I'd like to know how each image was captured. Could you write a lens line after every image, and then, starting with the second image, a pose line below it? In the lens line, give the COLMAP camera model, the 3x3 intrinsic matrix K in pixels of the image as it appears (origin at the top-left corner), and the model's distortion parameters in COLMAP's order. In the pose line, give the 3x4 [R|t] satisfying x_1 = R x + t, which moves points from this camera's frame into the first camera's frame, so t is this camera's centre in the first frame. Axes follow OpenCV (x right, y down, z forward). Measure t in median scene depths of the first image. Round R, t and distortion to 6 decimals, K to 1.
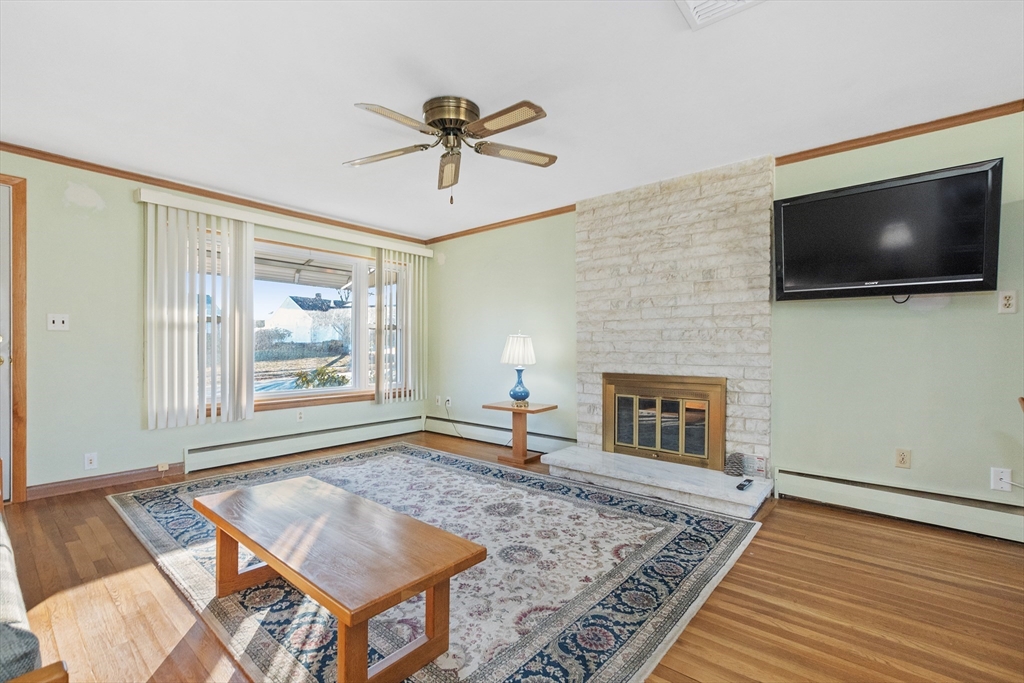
lens RADIAL K [[452.0, 0, 514.7], [0, 452.0, 349.3], [0, 0, 1]] dist [-0.017939, 0.000403]
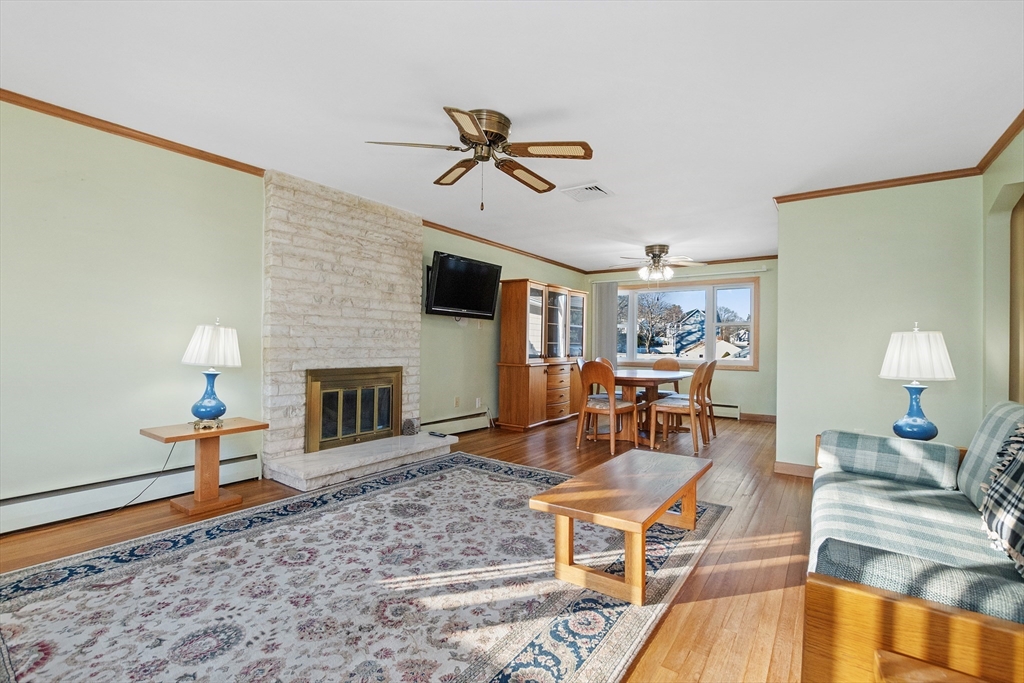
lens RADIAL K [[452.0, 0, 513.9], [0, 452.0, 339.5], [0, 0, 1]] dist [-0.017939, 0.000403]
pose [[-0.080871, 0.008133, 0.996691, -0.836820], [-0.008475, 0.999925, -0.008847, -0.007259], [-0.996689, -0.009162, -0.080796, 0.703018]]
